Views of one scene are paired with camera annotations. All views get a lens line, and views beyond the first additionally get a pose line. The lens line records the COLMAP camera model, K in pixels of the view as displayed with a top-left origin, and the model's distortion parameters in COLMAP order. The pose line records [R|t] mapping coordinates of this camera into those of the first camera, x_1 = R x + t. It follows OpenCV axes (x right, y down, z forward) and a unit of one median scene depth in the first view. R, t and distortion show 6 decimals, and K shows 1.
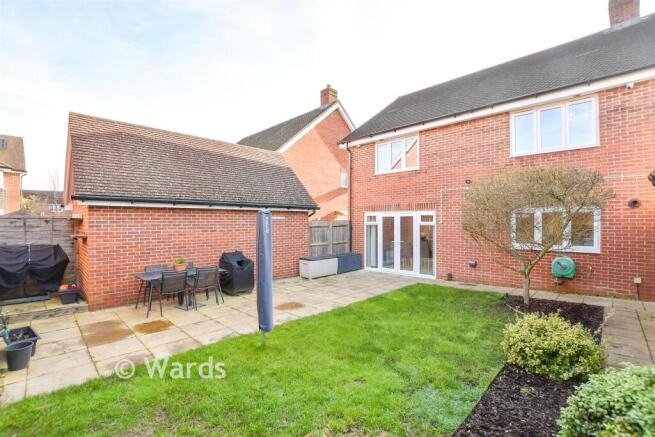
lens RADIAL K [[286.7, 0, 325.7], [0, 286.7, 216.9], [0, 0, 1]] dist [-0.040769, 0.009671]
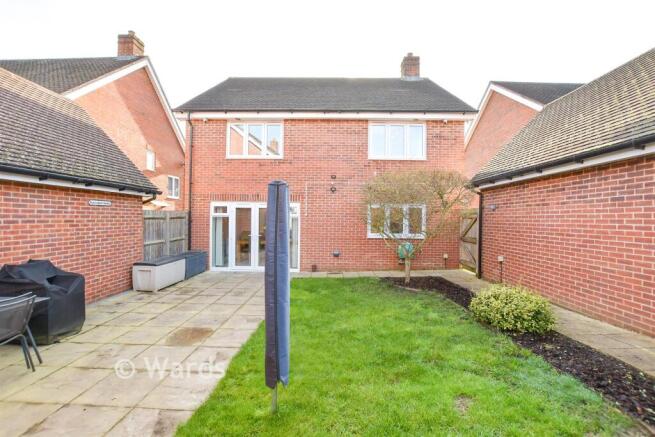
lens RADIAL K [[286.7, 0, 325.7], [0, 286.7, 216.9], [0, 0, 1]] dist [-0.040769, 0.009671]
pose [[0.731463, 0.013510, 0.681747, -0.209629], [-0.025033, 0.999662, 0.007050, 0.016102], [-0.681421, -0.022223, 0.731554, 0.193602]]
